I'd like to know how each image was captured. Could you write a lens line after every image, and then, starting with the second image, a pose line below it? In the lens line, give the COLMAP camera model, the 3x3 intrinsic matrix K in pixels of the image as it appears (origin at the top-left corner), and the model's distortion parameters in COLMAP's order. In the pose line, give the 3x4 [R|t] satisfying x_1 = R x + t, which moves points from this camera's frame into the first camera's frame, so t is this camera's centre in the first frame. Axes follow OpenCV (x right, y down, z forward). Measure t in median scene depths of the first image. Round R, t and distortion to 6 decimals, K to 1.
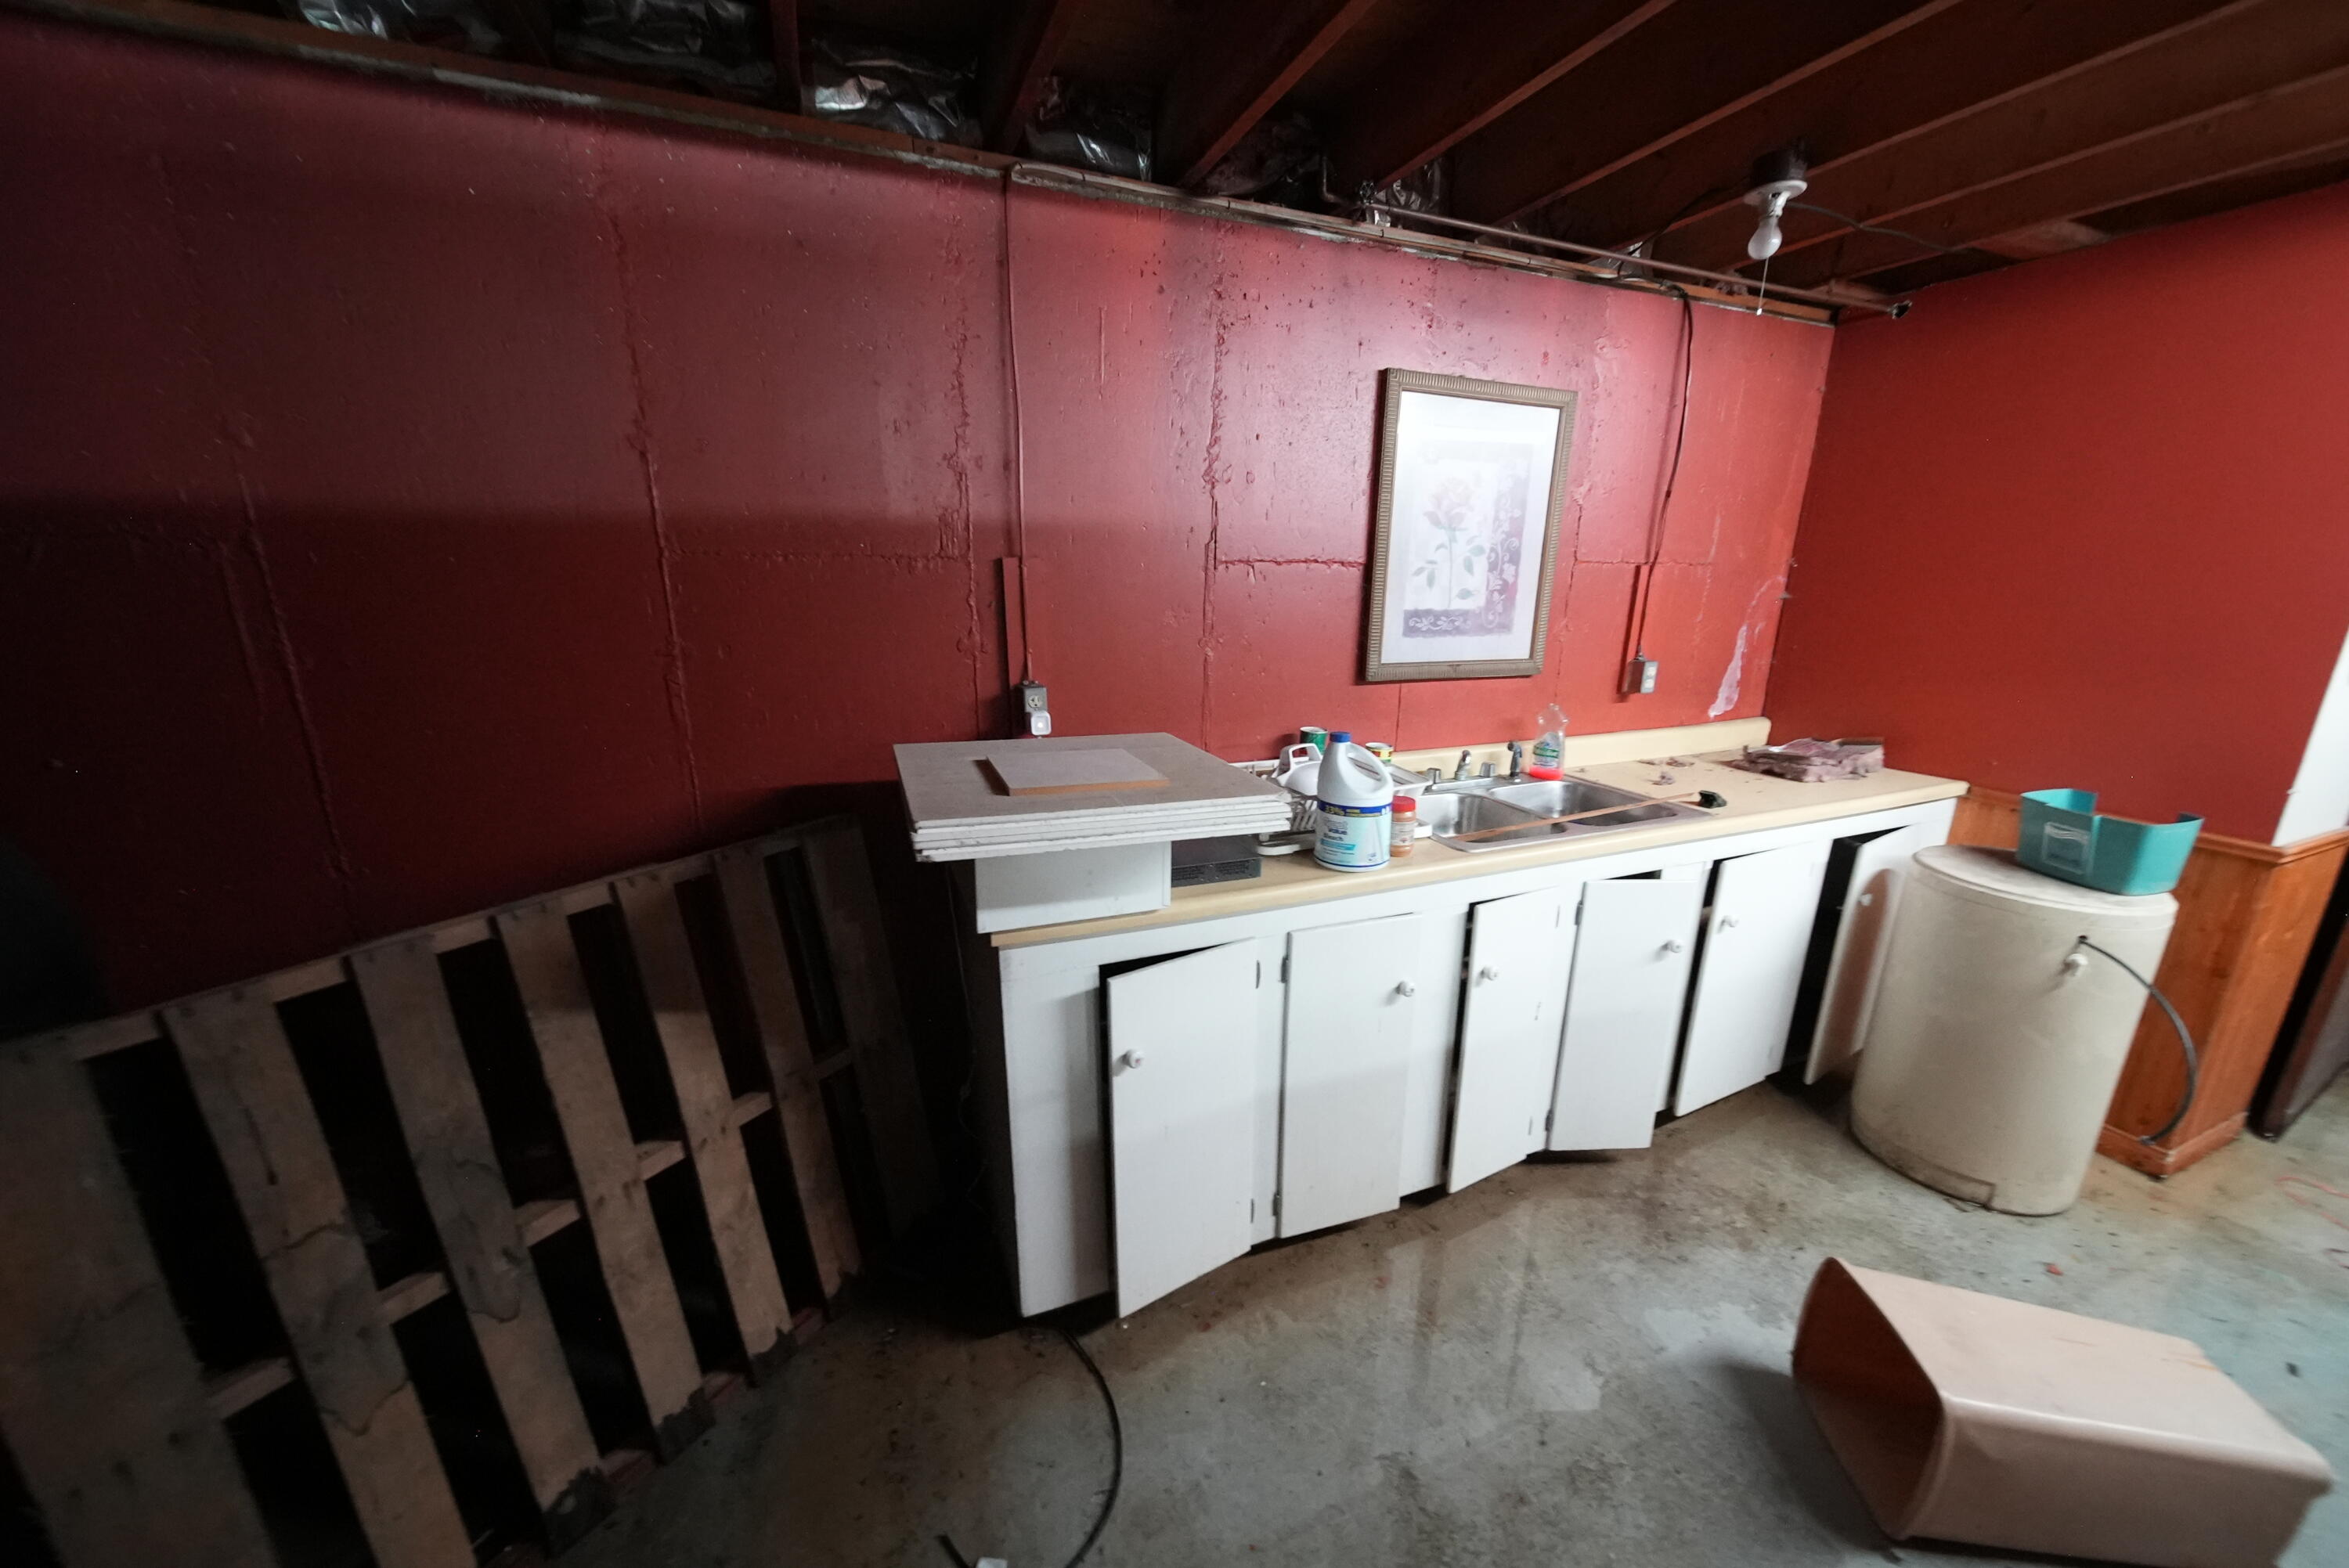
lens RADIAL K [[820.0, 0, 1174.8], [0, 820.0, 799.6], [0, 0, 1]] dist [0.000023, -0.001450]
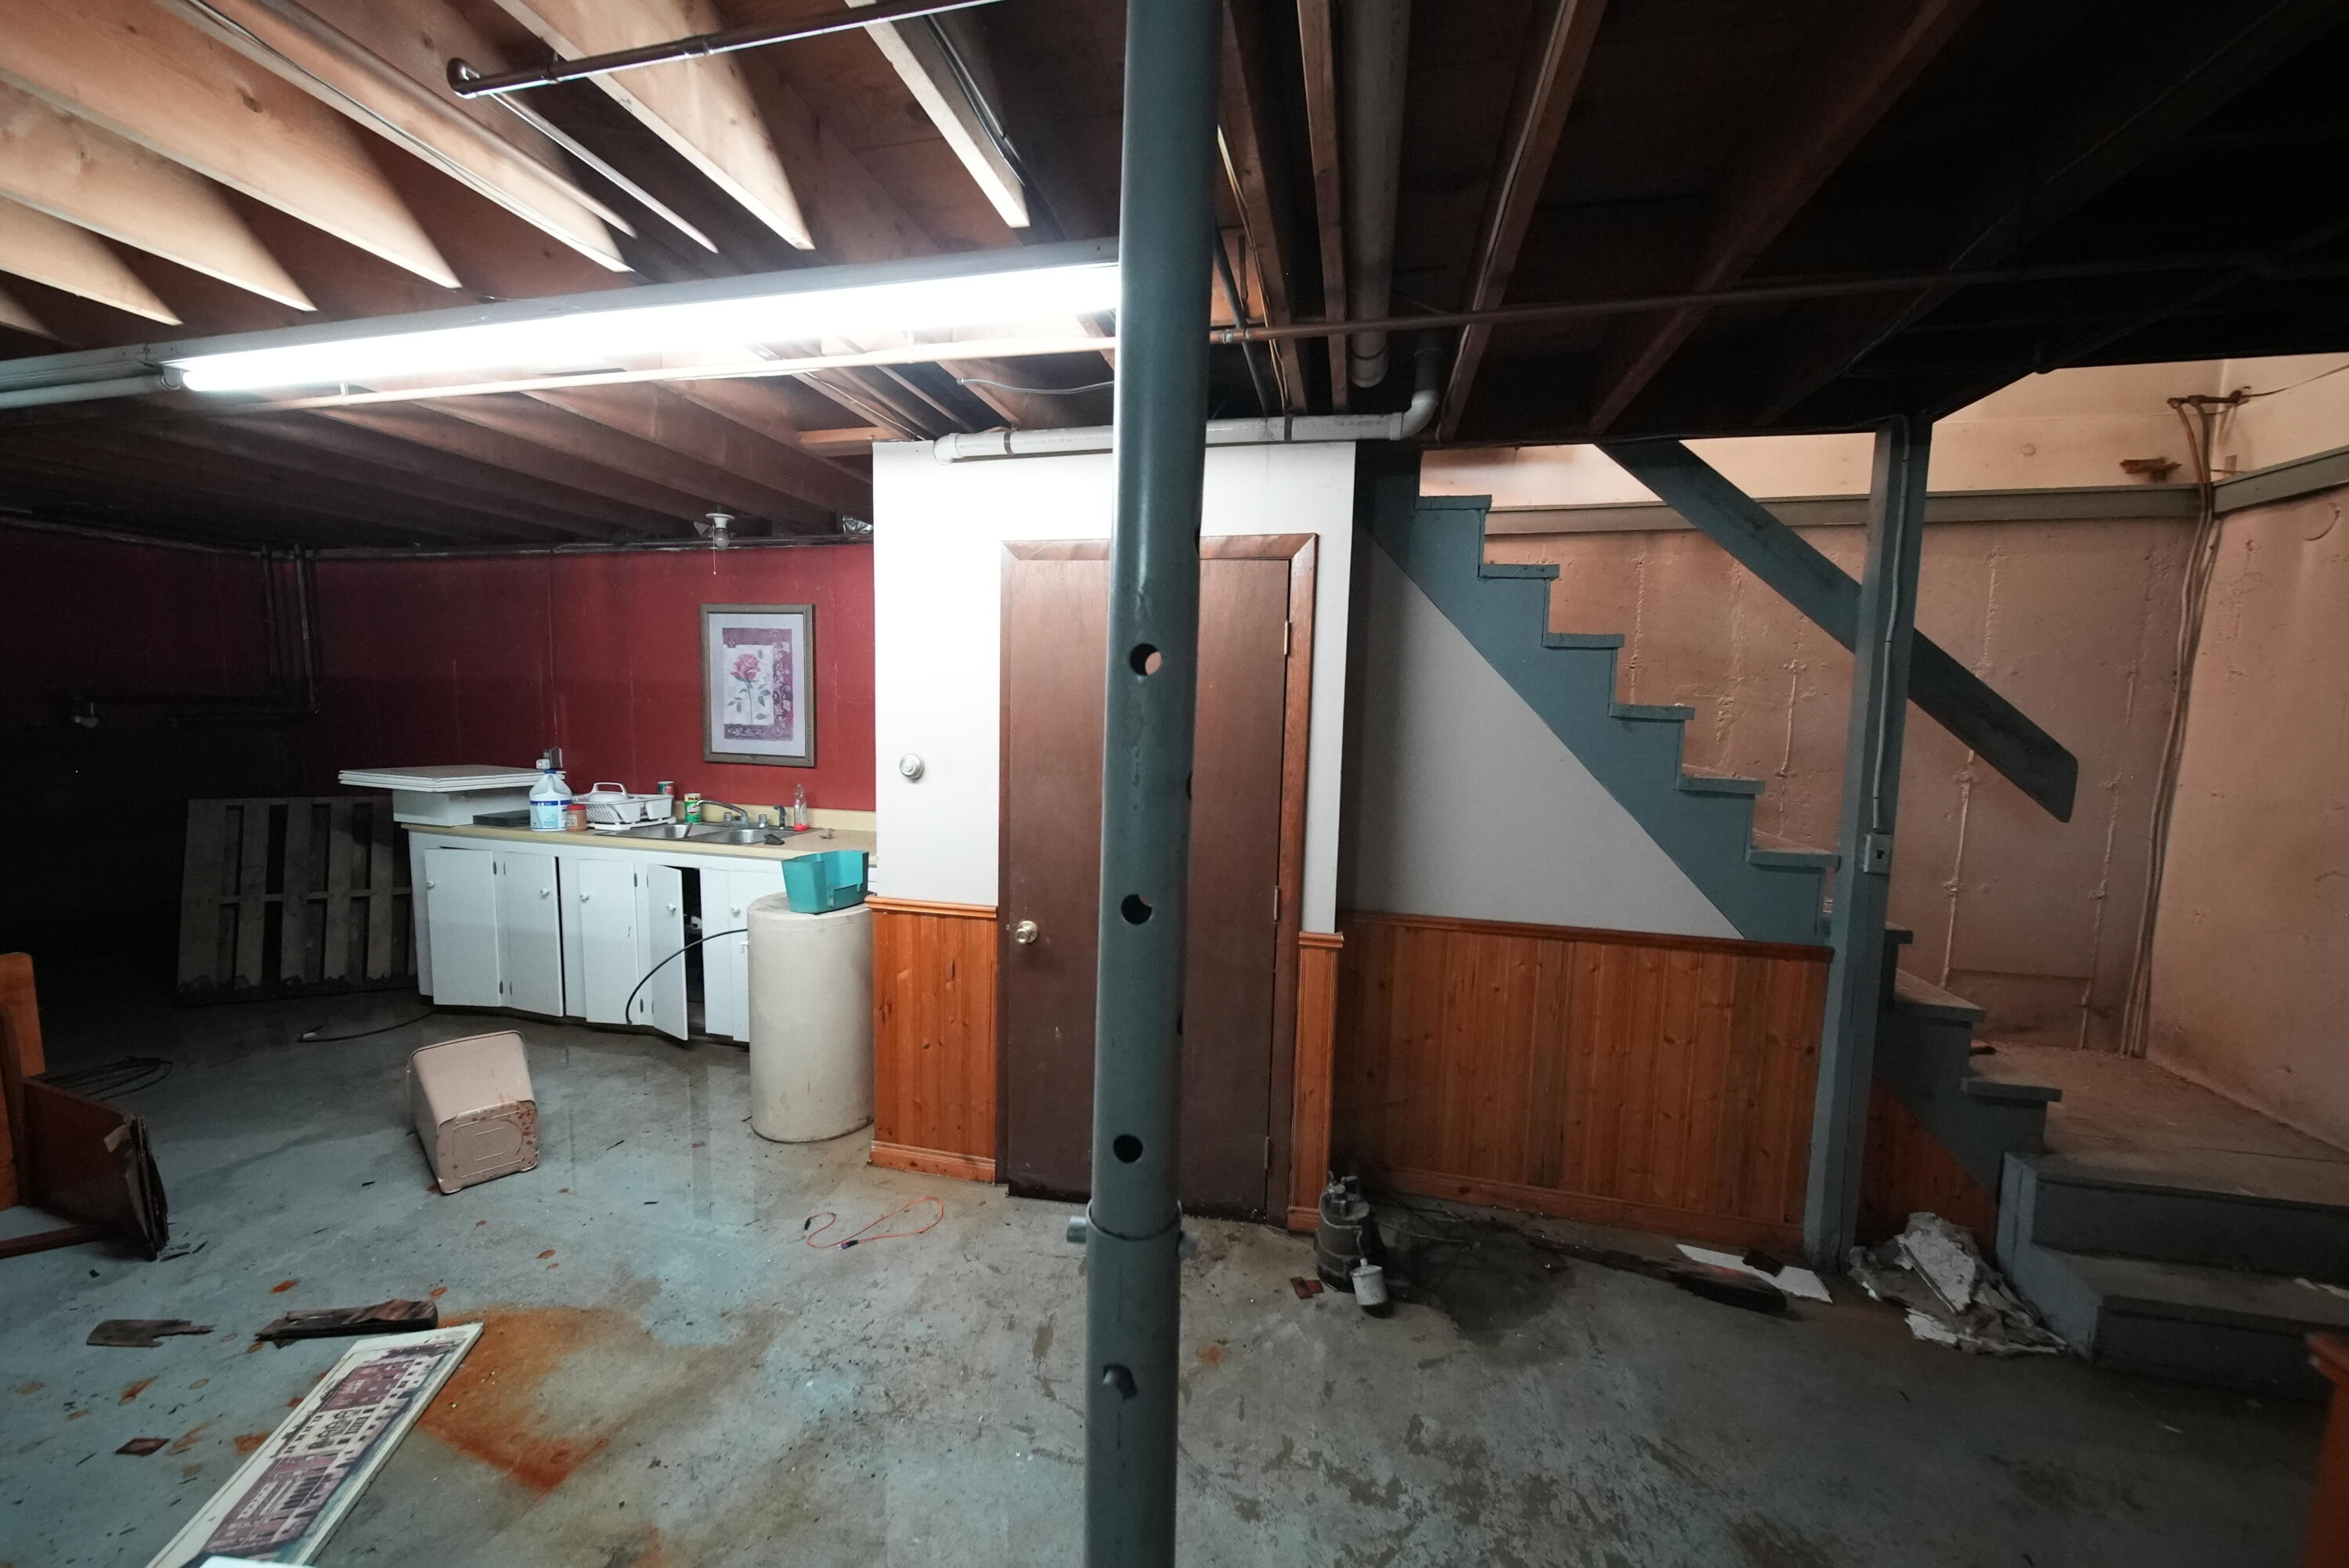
lens RADIAL K [[820.0, 0, 1166.6], [0, 820.0, 790.9], [0, 0, 1]] dist [0.000023, -0.001450]
pose [[0.813641, 0.071688, -0.576931, 2.083797], [-0.172677, 0.977384, -0.122078, -0.032312], [0.555132, 0.198950, 0.807618, 0.102280]]
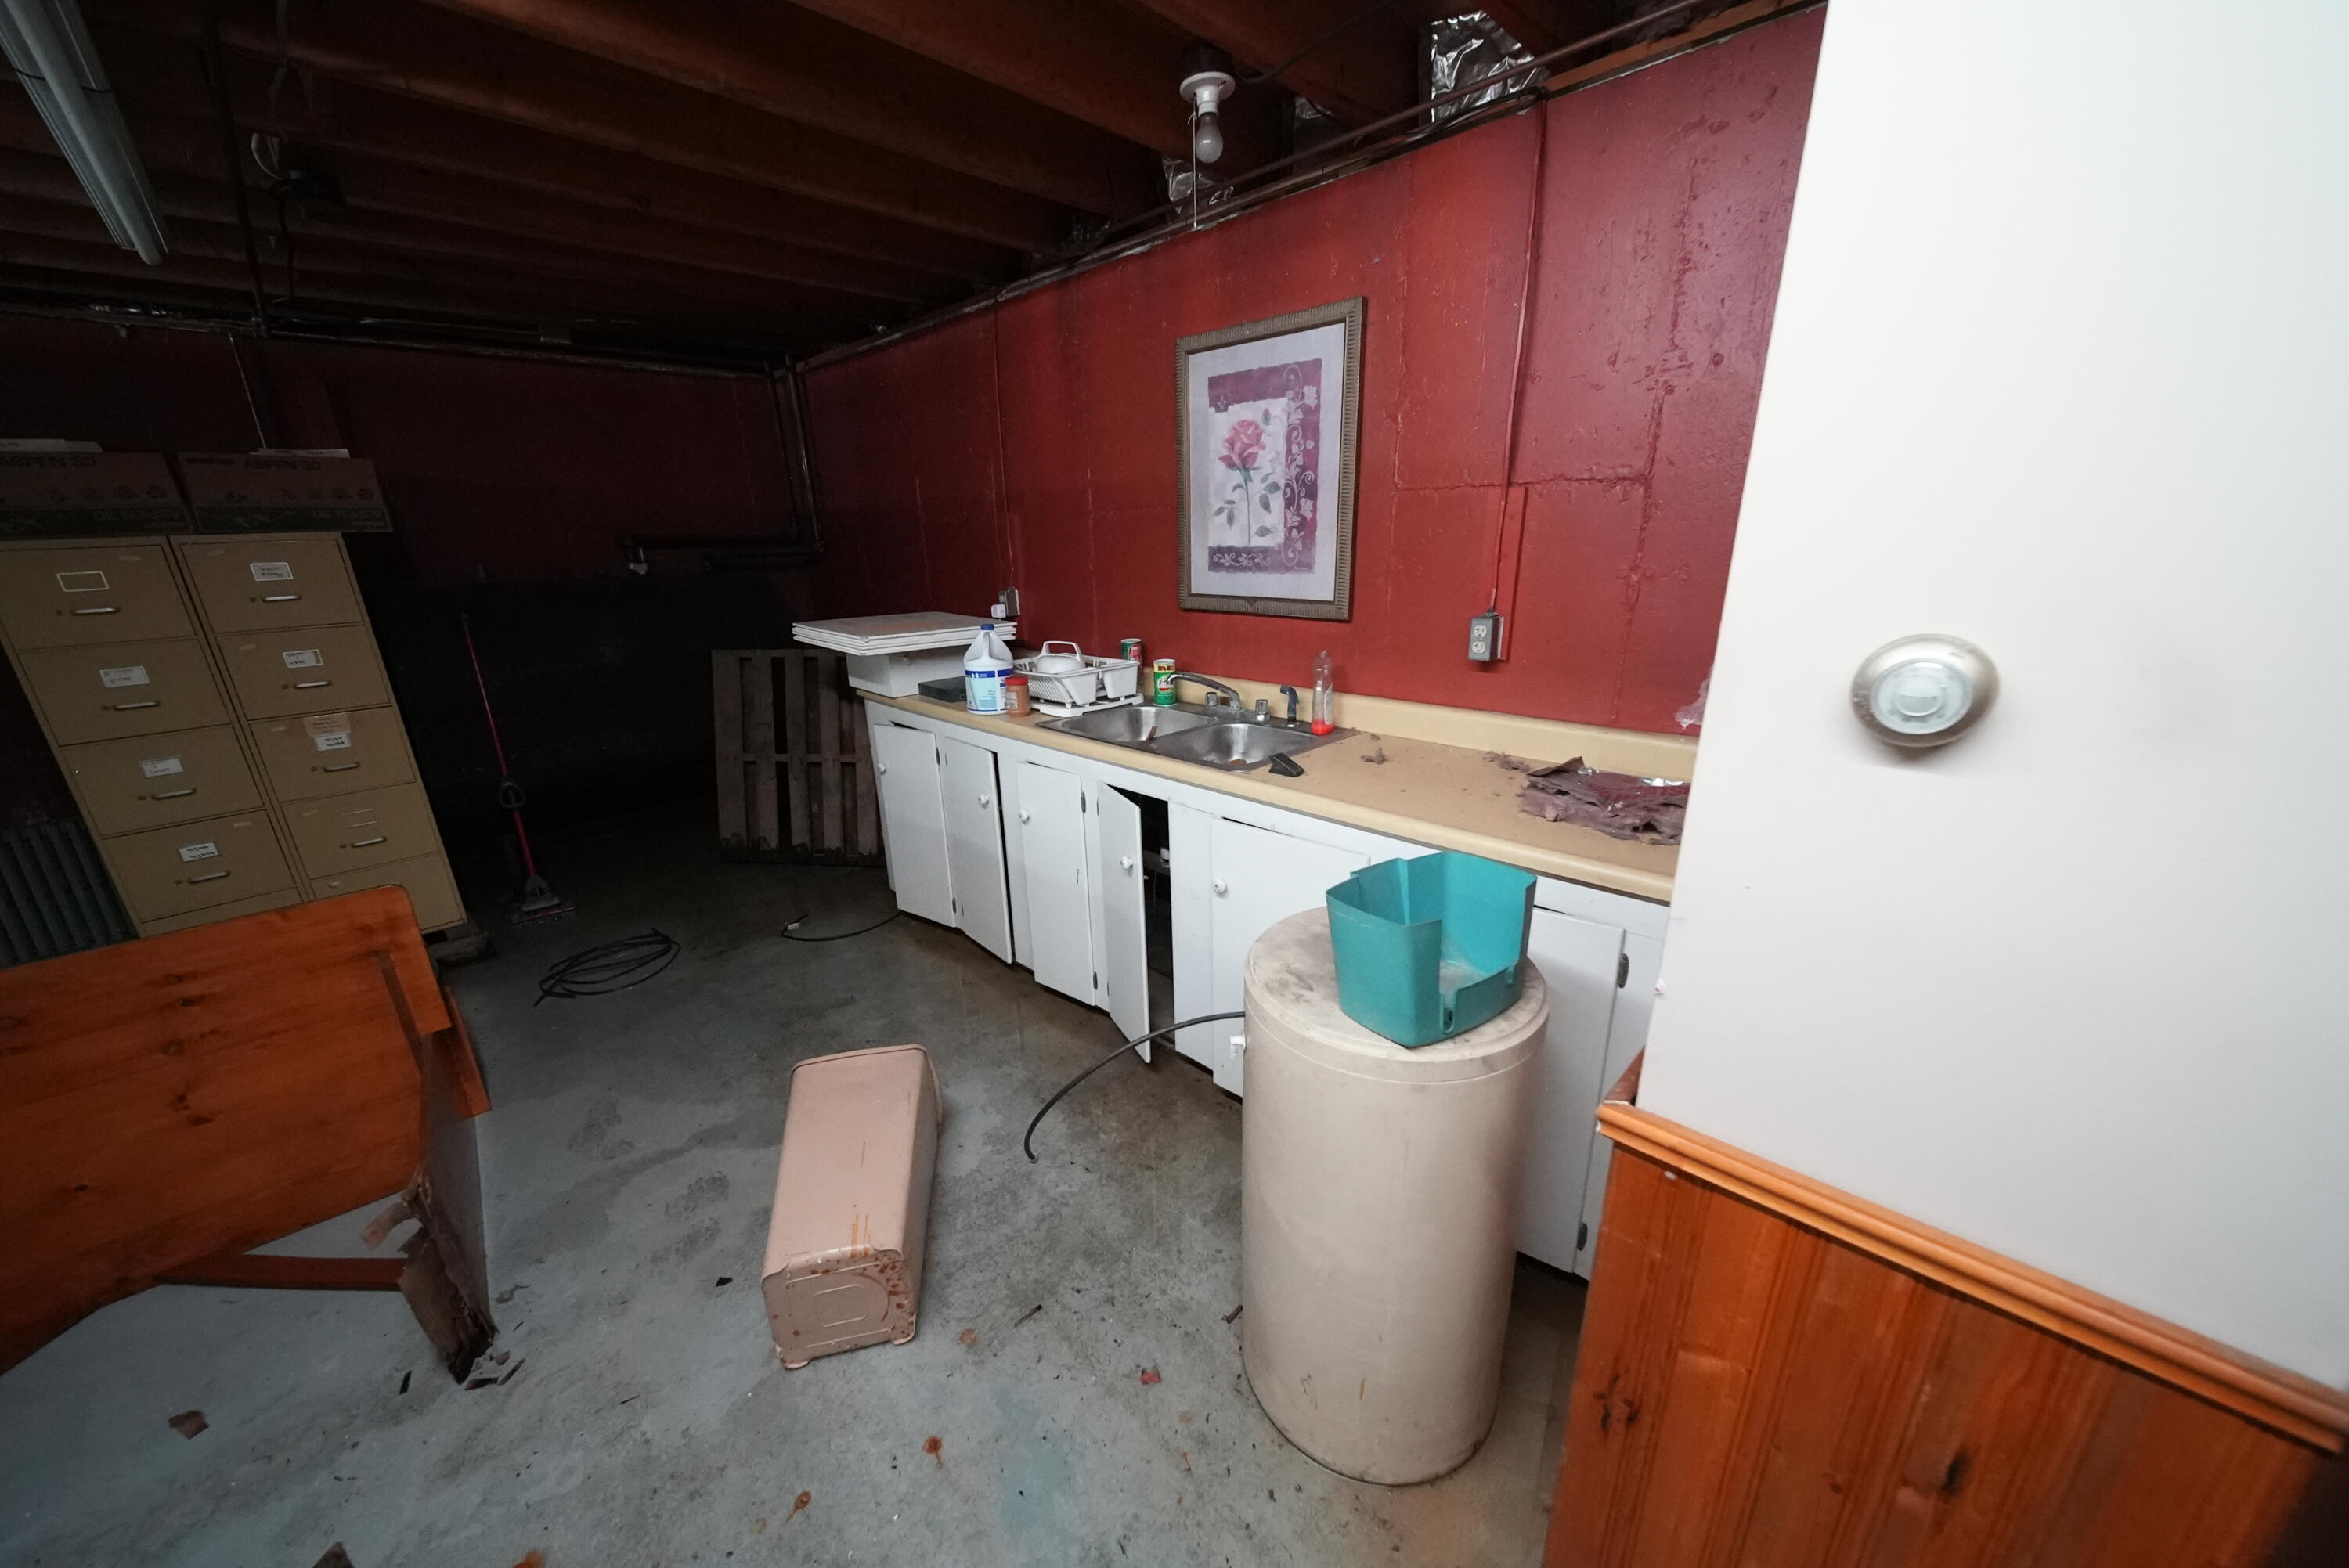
lens RADIAL K [[820.0, 0, 1167.9], [0, 820.0, 793.0], [0, 0, 1]] dist [0.000023, -0.001450]
pose [[0.397059, 0.267034, -0.878087, 1.303020], [-0.215306, 0.957140, 0.193716, -0.110558], [0.892181, 0.112141, 0.437535, 0.482090]]
